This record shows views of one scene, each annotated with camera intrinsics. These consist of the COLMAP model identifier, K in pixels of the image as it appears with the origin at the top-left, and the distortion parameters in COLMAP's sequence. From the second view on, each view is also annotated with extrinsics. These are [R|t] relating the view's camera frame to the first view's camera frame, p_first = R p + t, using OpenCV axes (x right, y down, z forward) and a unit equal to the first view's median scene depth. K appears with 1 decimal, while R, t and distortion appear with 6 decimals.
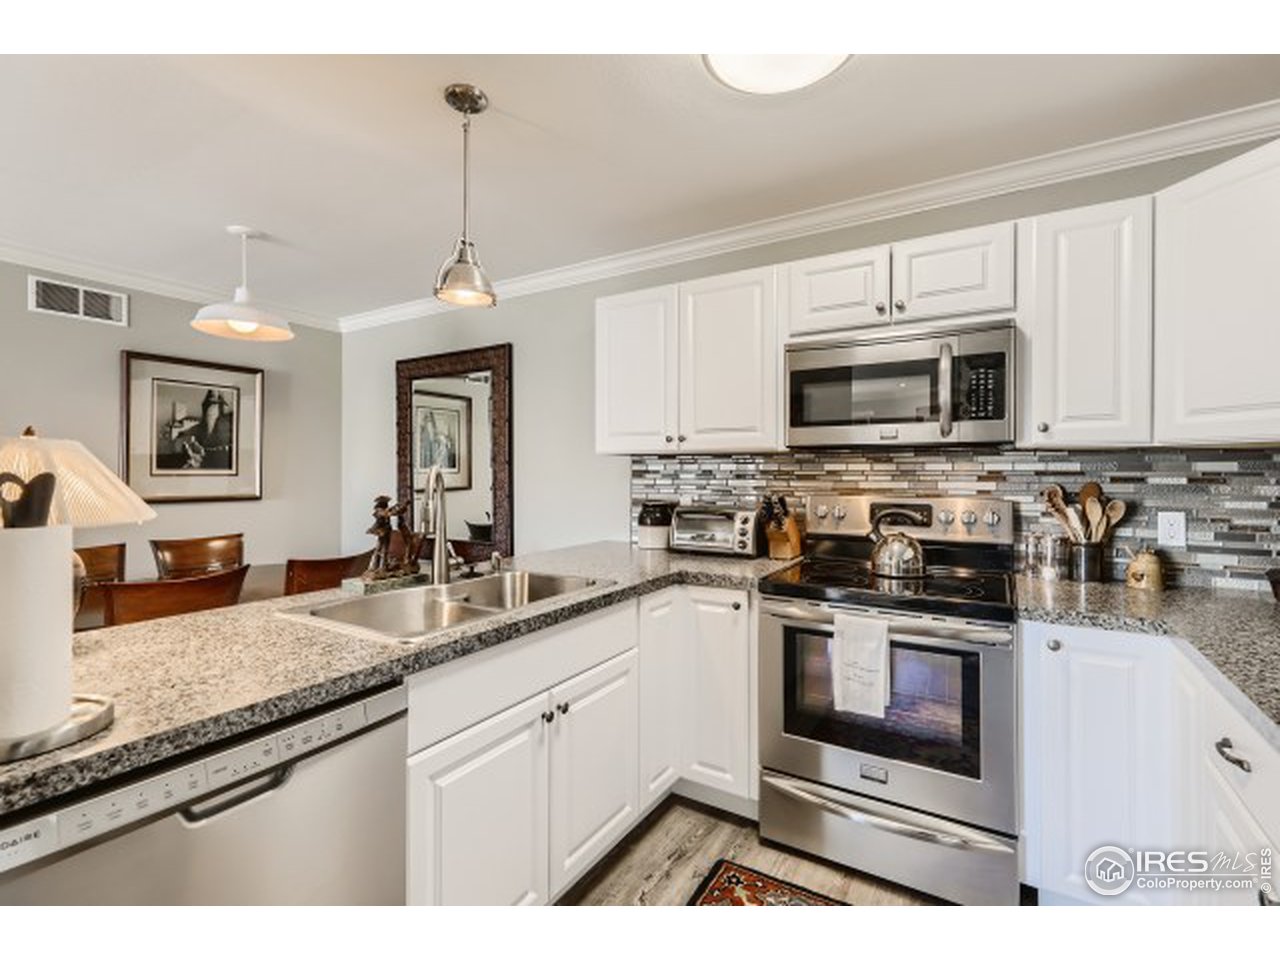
lens RADIAL K [[580.6, 0, 651.6], [0, 580.6, 474.4], [0, 0, 1]] dist [0.011528, 0.000076]
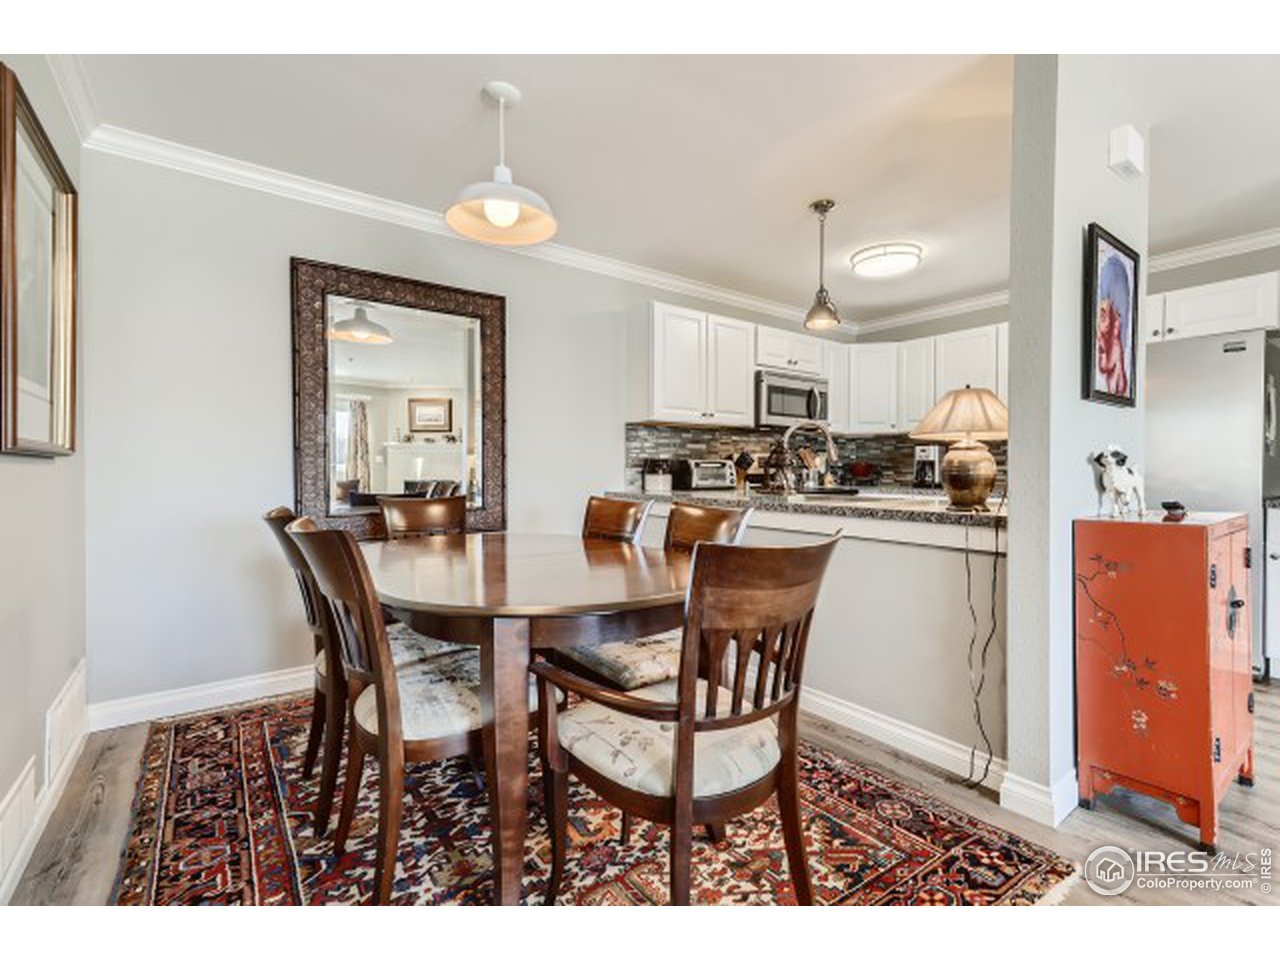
lens RADIAL K [[580.6, 0, 651.6], [0, 580.6, 474.4], [0, 0, 1]] dist [0.011528, 0.000076]
pose [[0.372446, -0.009283, 0.928008, -1.738877], [0.002367, 0.999956, 0.009053, 0.100372], [-0.928051, -0.001175, 0.372451, 0.684464]]
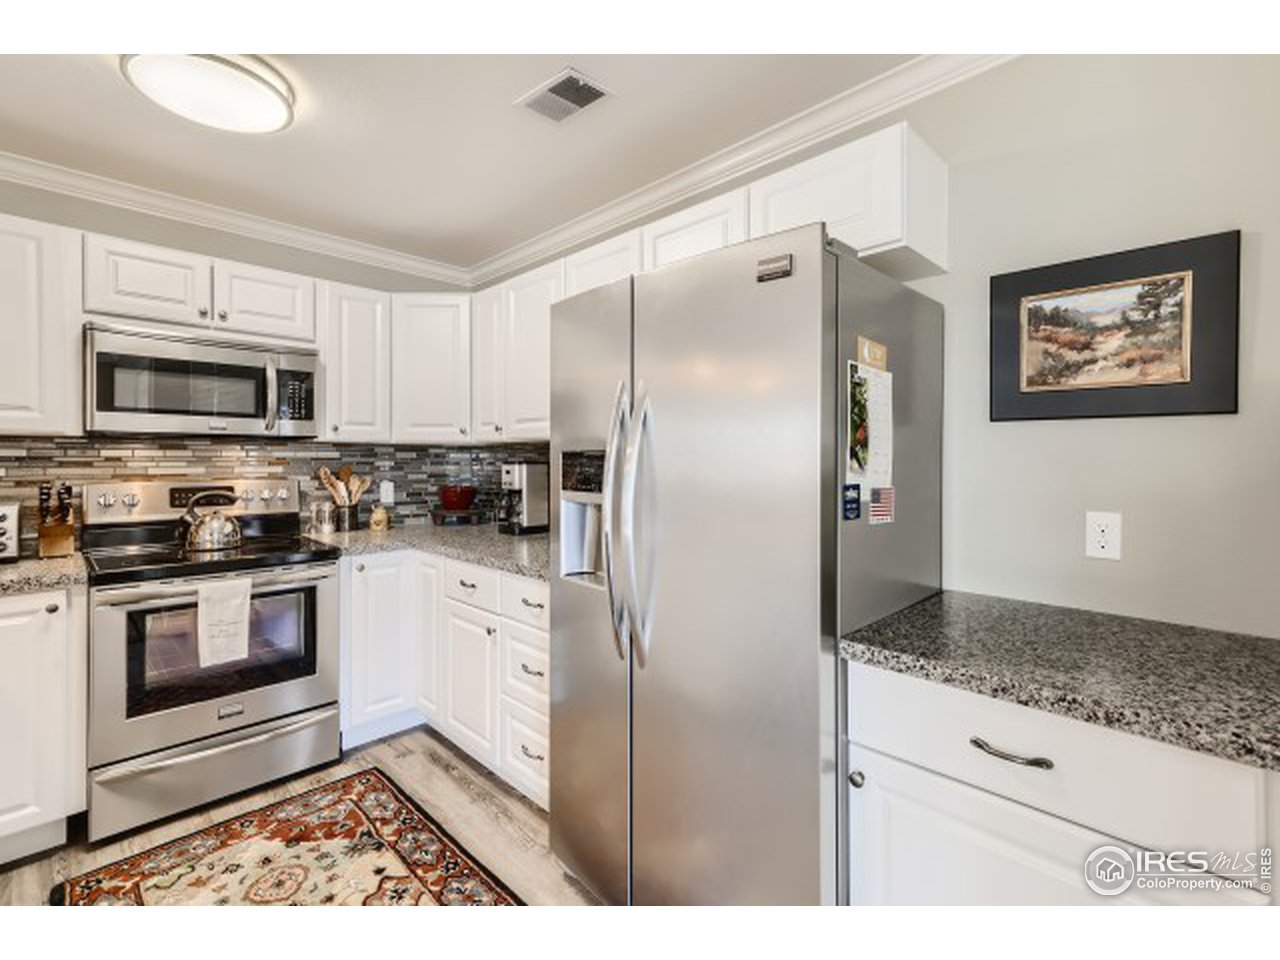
lens RADIAL K [[580.6, 0, 651.6], [0, 580.6, 474.4], [0, 0, 1]] dist [0.011528, 0.000076]
pose [[0.232184, -0.027494, 0.972283, -0.502487], [0.003747, 0.999618, 0.027373, -0.000810], [-0.972665, -0.002712, 0.232198, -0.101800]]
